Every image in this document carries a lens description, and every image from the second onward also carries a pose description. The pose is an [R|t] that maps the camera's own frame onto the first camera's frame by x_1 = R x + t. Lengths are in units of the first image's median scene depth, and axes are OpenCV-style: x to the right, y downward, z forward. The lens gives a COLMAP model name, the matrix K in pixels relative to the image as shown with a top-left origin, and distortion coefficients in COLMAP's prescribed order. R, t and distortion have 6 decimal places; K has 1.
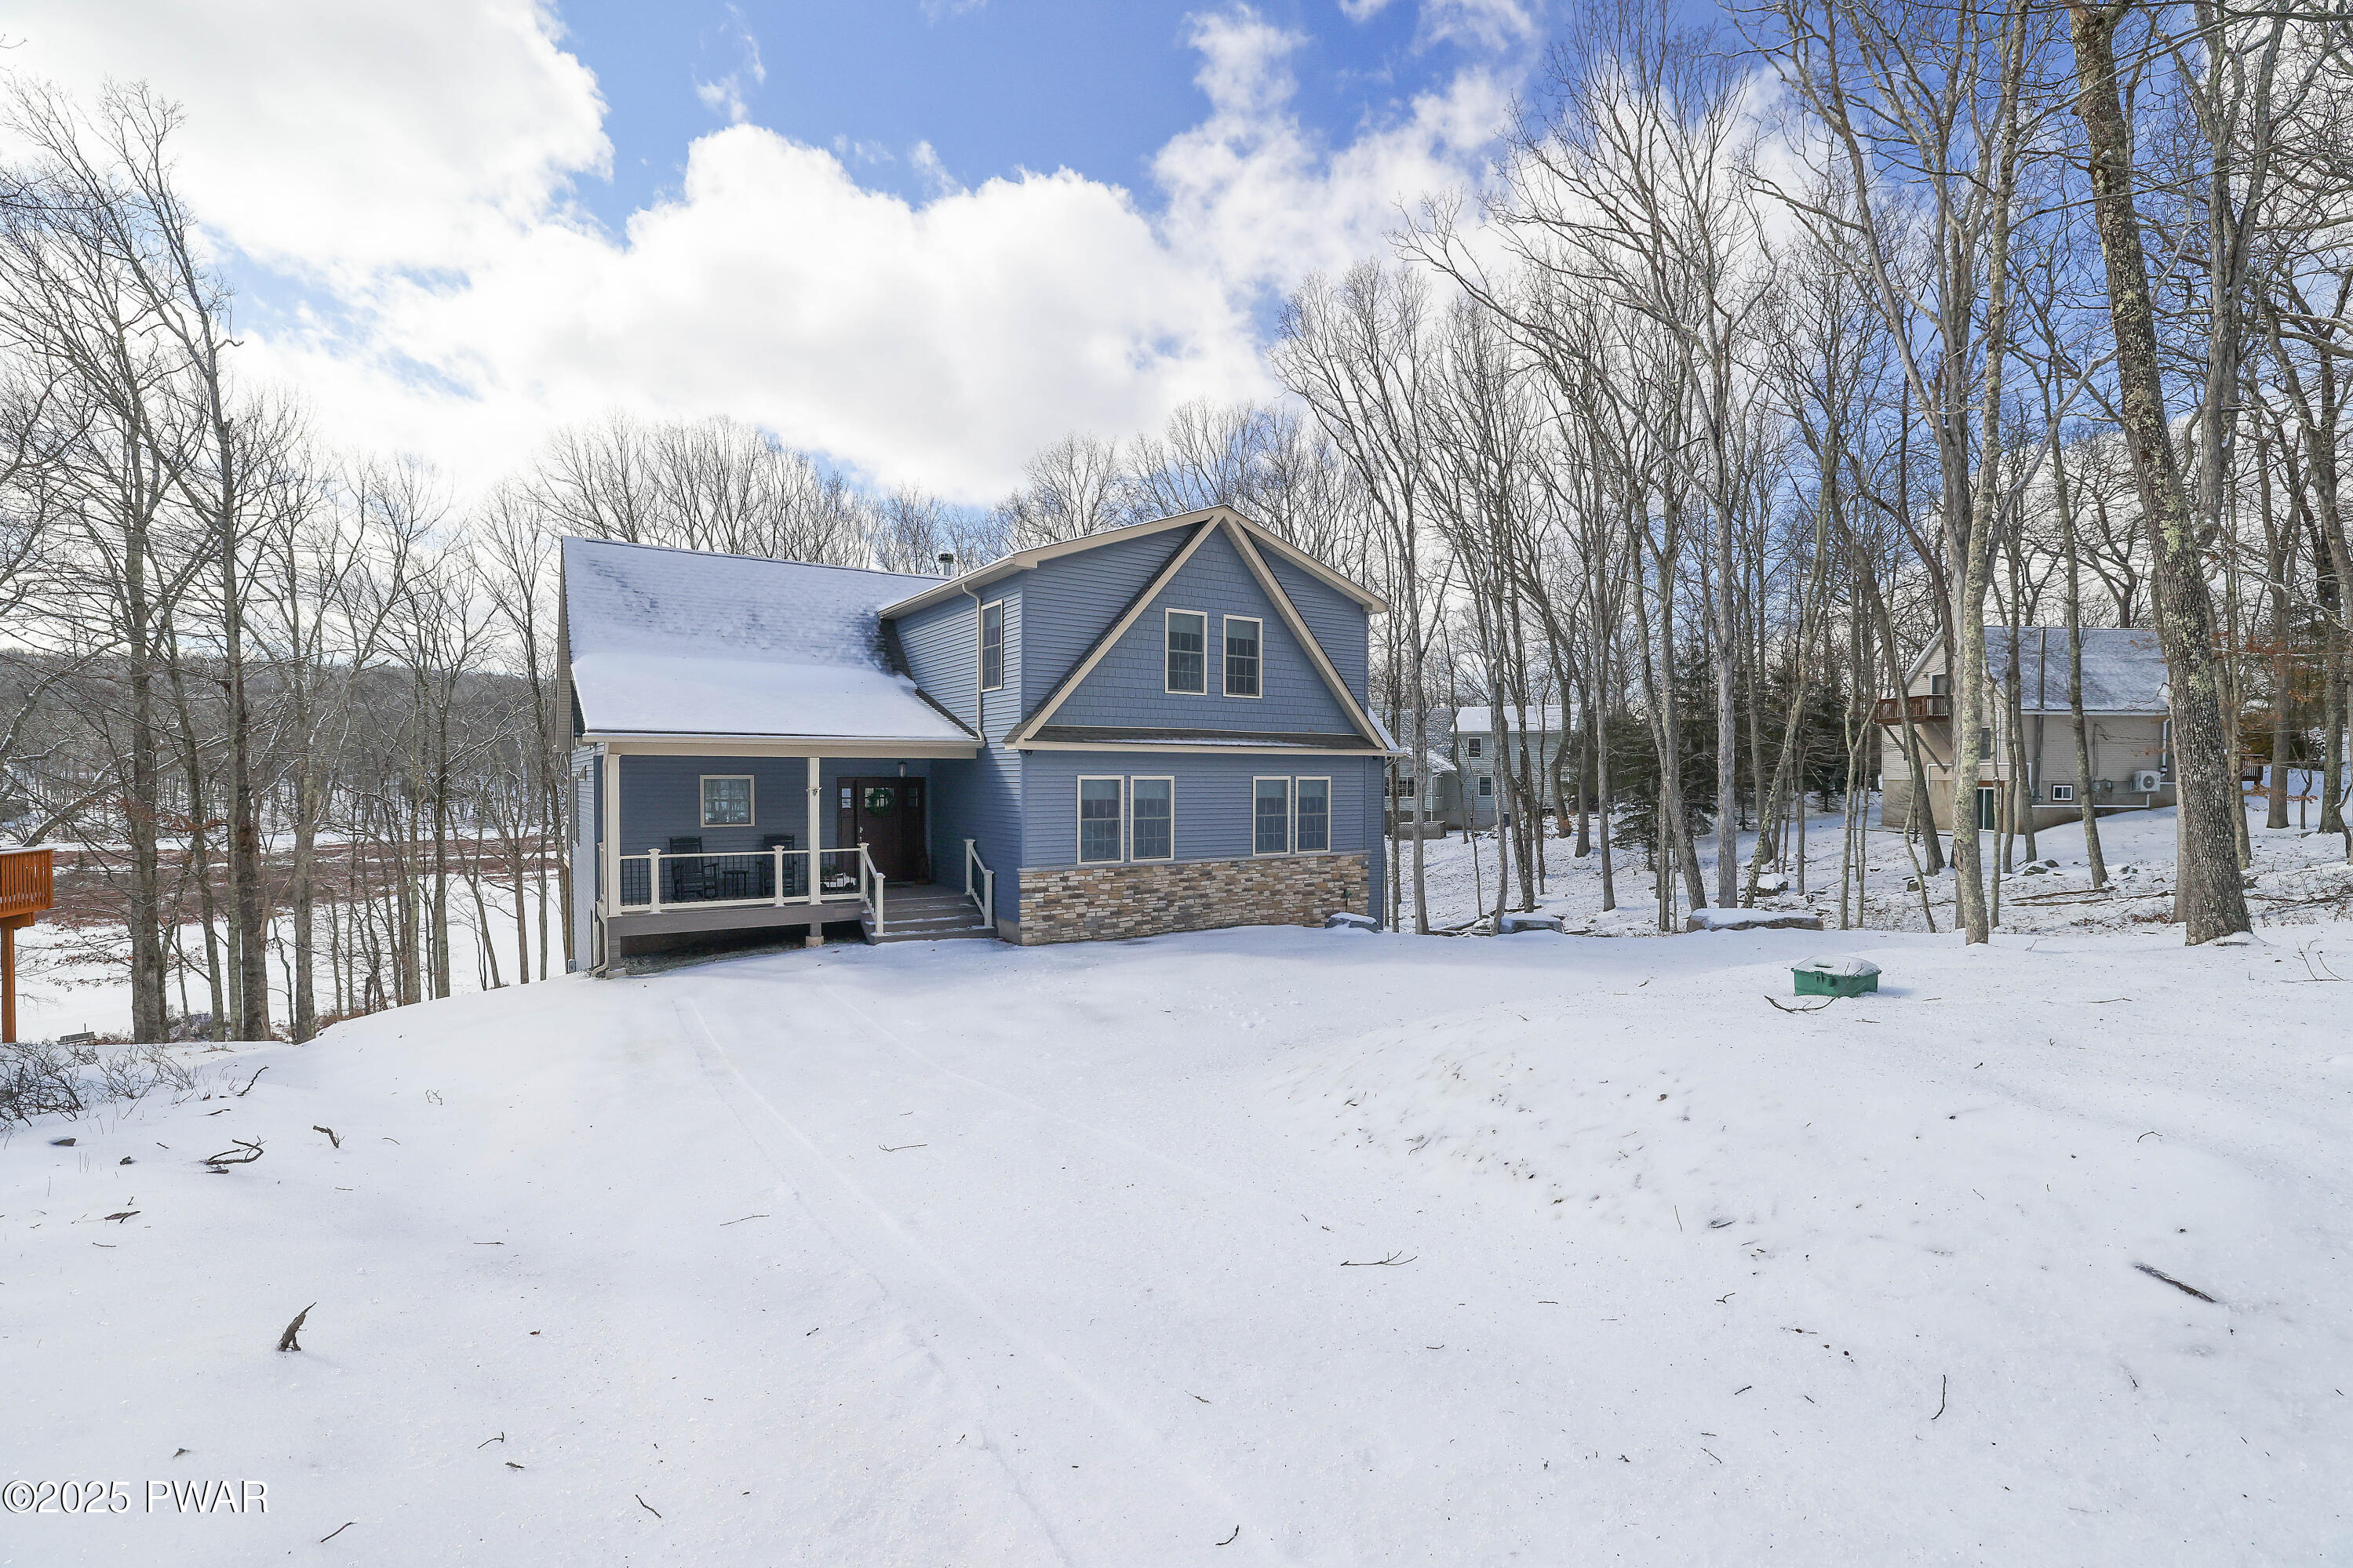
lens RADIAL K [[1012.3, 0, 1176.5], [0, 1012.3, 784.0], [0, 0, 1]] dist [-0.033851, 0.000093]
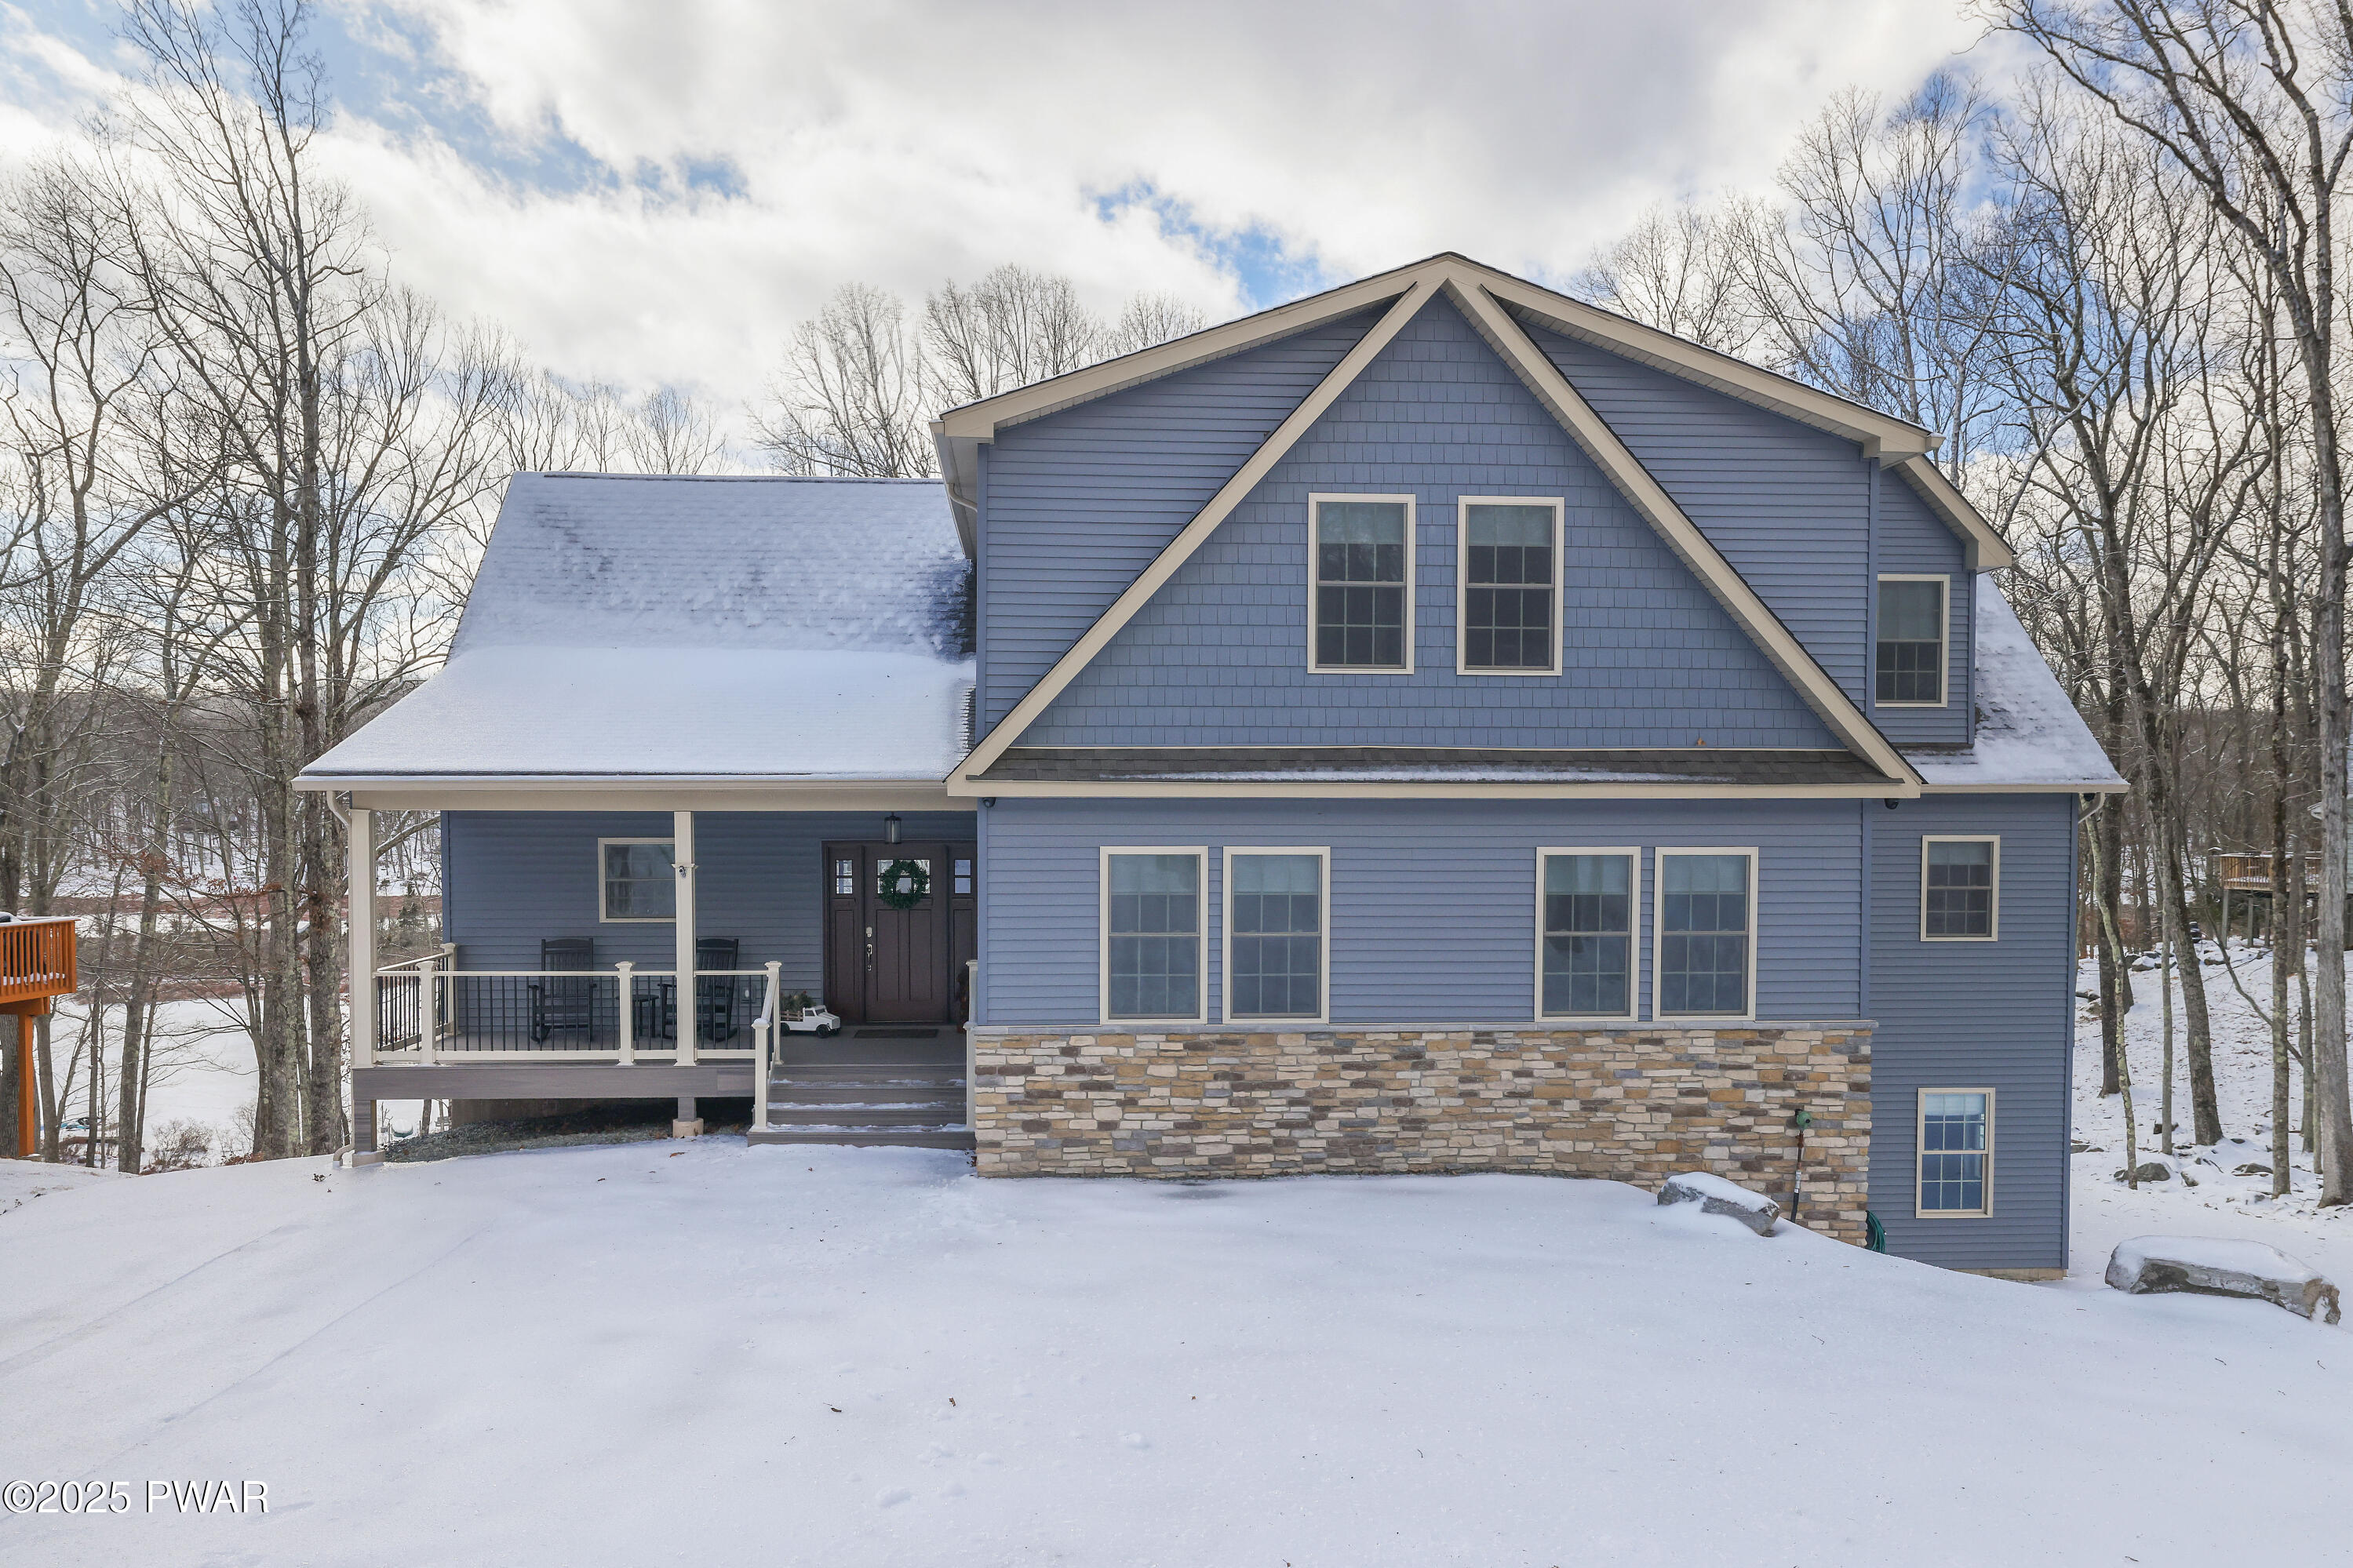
lens RADIAL K [[1581.6, 0, 1153.9], [0, 1581.6, 851.5], [0, 0, 1]] dist [-0.000868, 0.000559]
pose [[0.869485, 0.012914, -0.493791, 0.293306], [-0.004158, 0.999814, 0.018825, -0.019489], [0.493943, -0.014315, 0.869377, 0.312814]]
